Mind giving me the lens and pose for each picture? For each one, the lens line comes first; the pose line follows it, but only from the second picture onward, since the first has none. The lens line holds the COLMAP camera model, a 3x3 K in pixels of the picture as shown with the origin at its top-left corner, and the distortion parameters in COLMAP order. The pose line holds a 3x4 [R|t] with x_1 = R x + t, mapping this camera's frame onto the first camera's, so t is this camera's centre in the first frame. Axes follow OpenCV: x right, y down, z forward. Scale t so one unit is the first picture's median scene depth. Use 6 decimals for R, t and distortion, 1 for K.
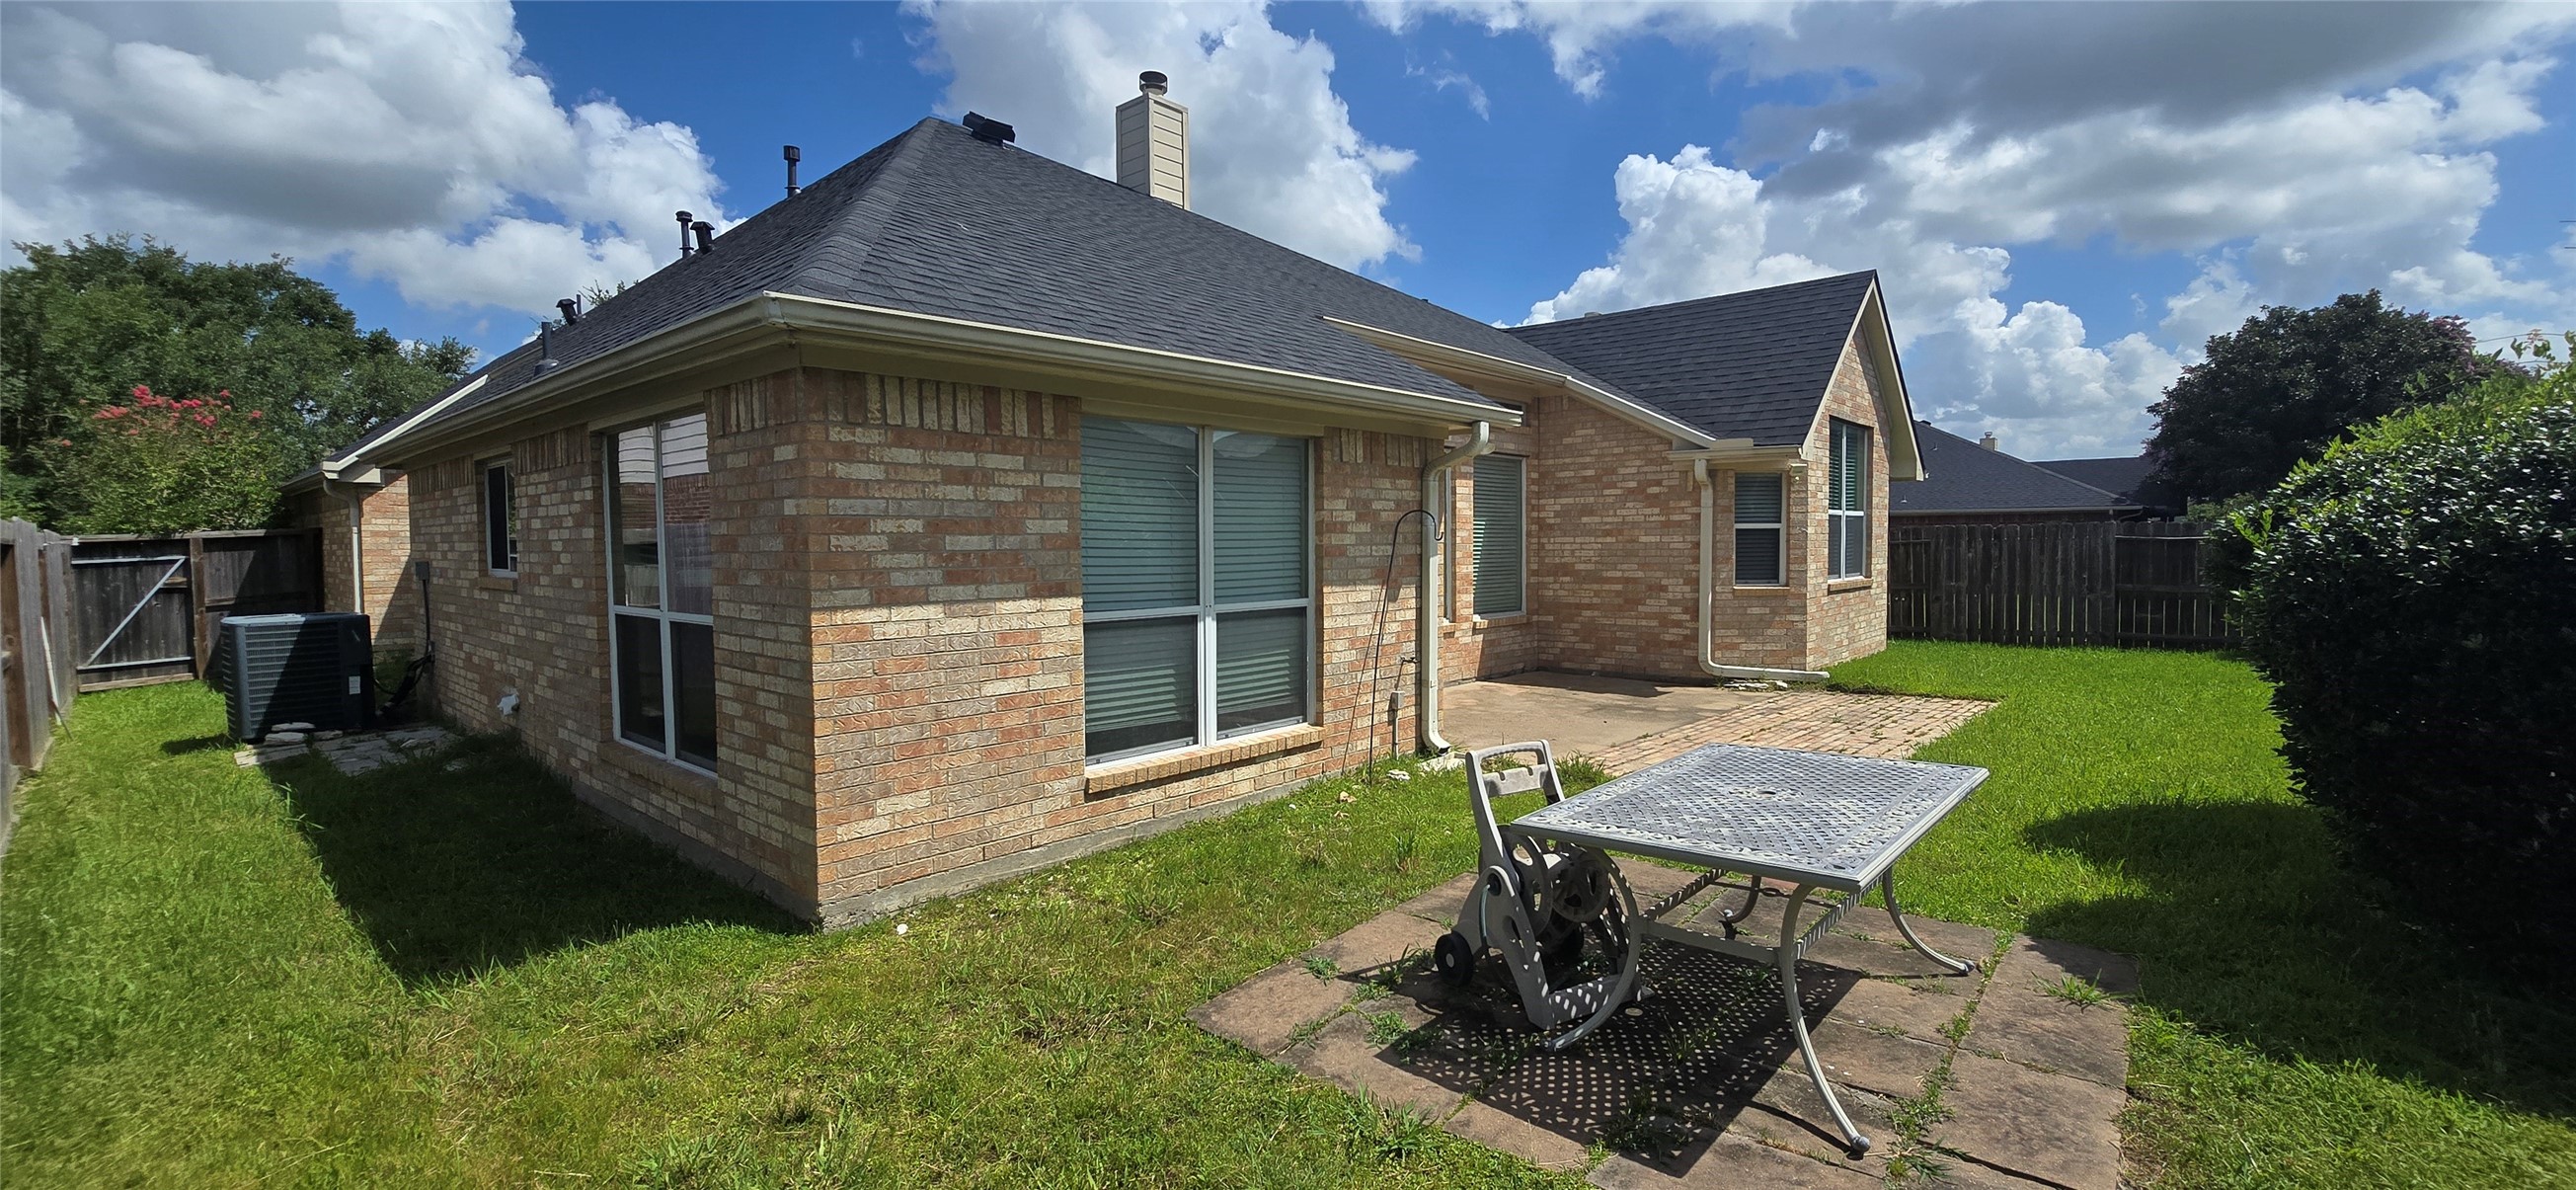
lens RADIAL K [[1057.4, 0, 1305.2], [0, 1057.4, 588.6], [0, 0, 1]] dist [-0.003112, -0.000500]
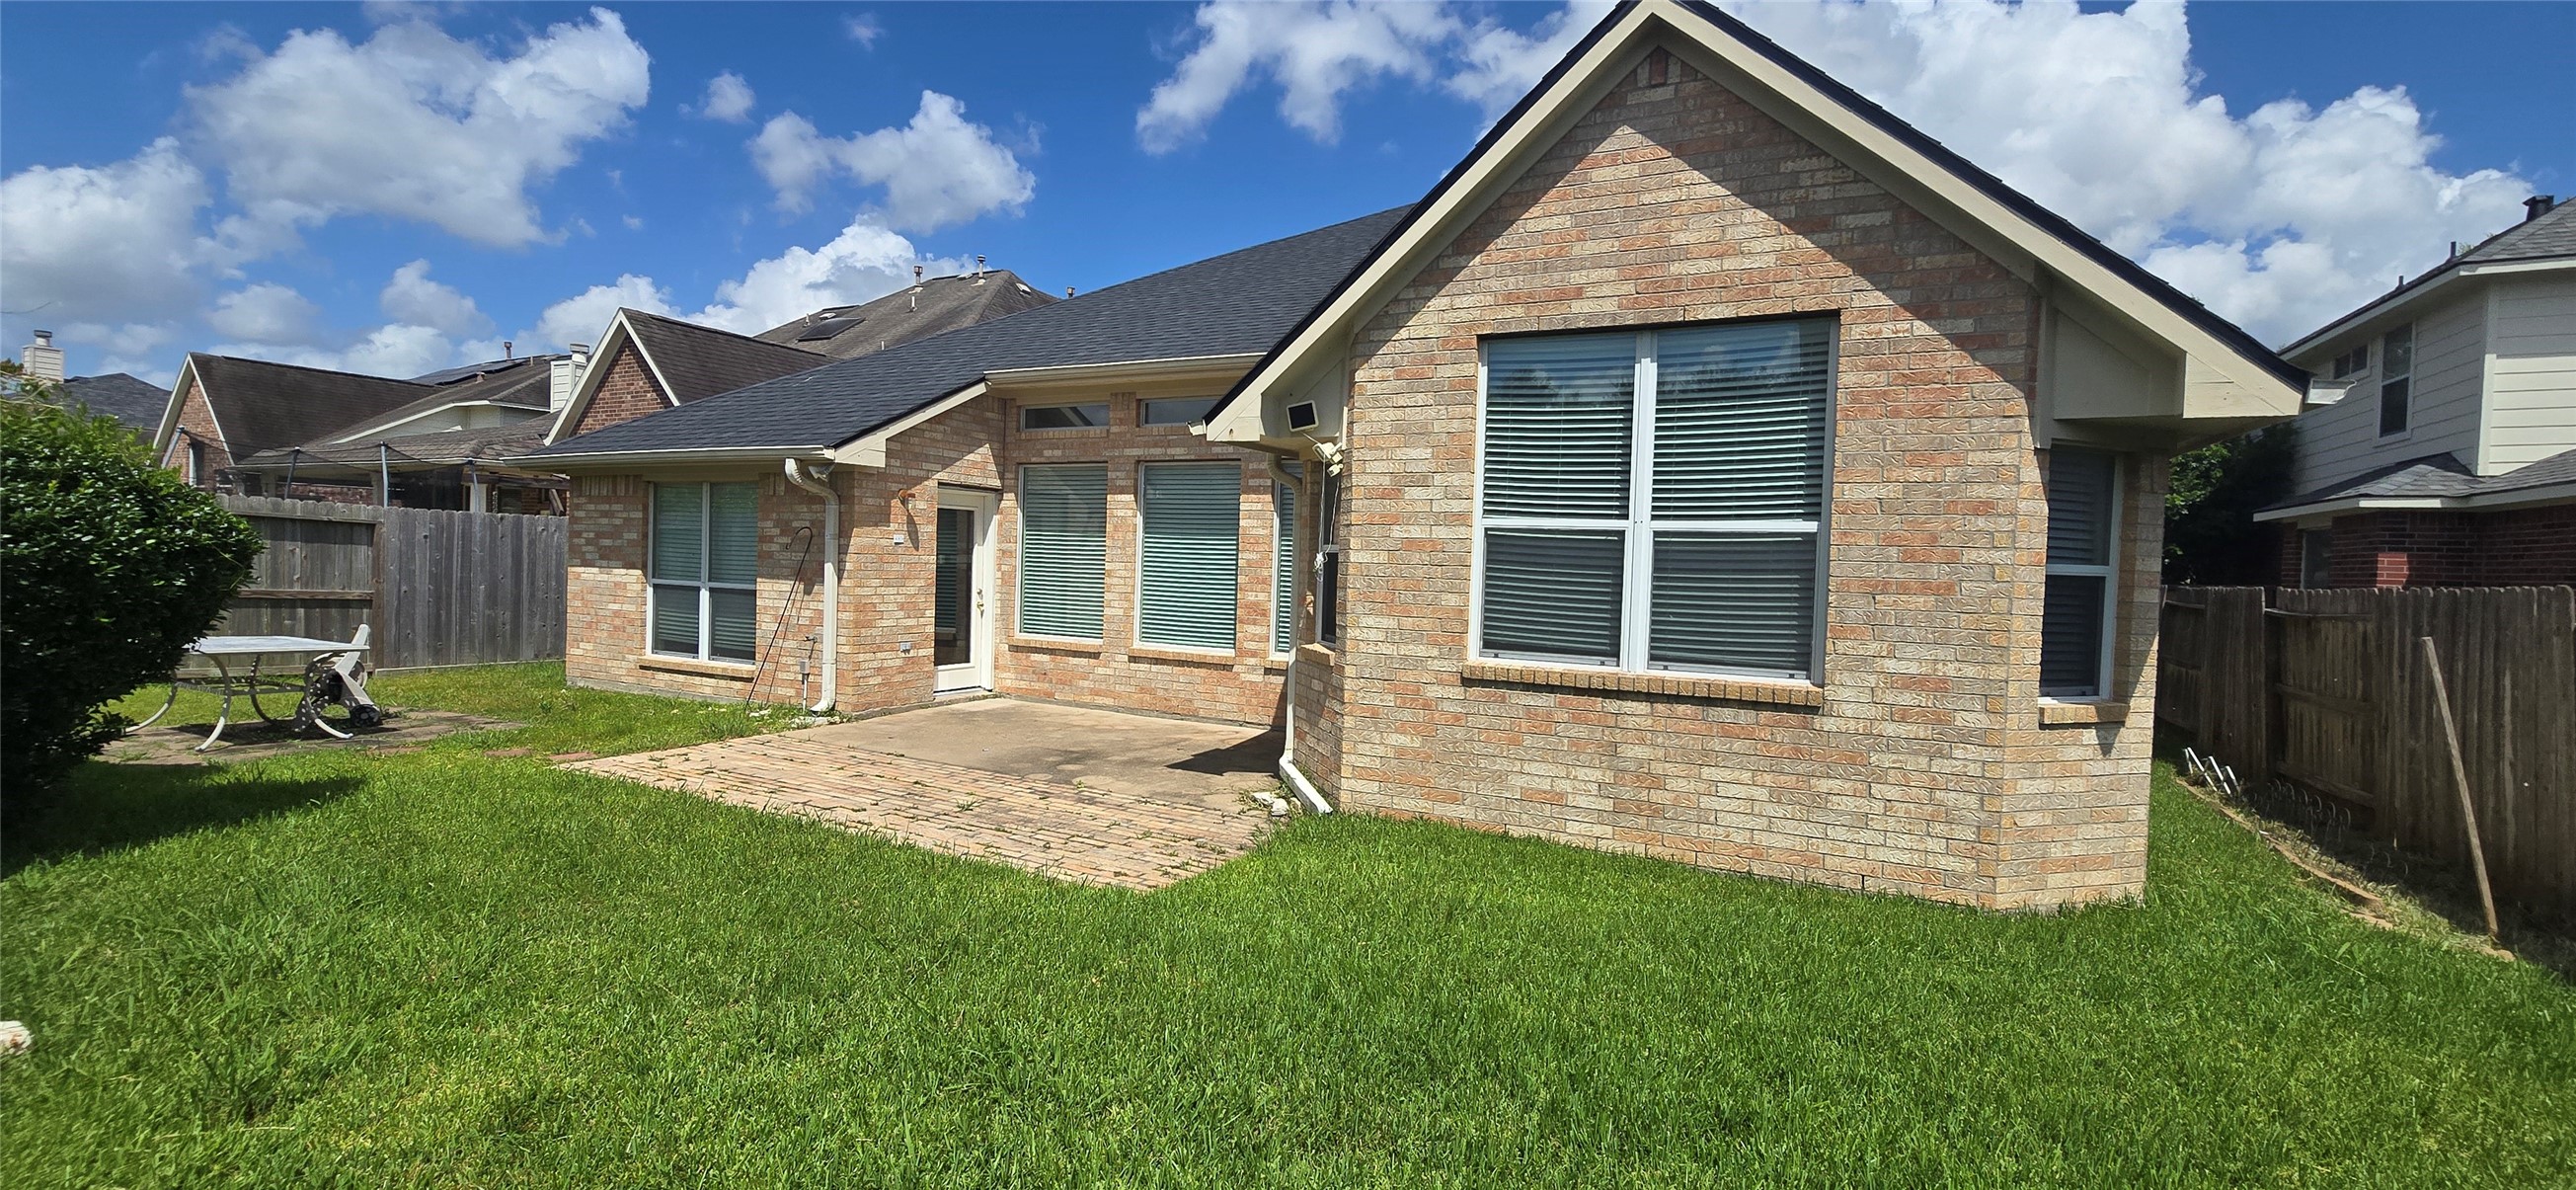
lens RADIAL K [[1057.4, 0, 1305.2], [0, 1057.4, 588.6], [0, 0, 1]] dist [-0.003112, -0.000500]
pose [[0.252213, 0.038553, -0.966904, 1.856371], [-0.076683, 0.996860, 0.019744, -0.084365], [0.964629, 0.069166, 0.254377, 1.509471]]
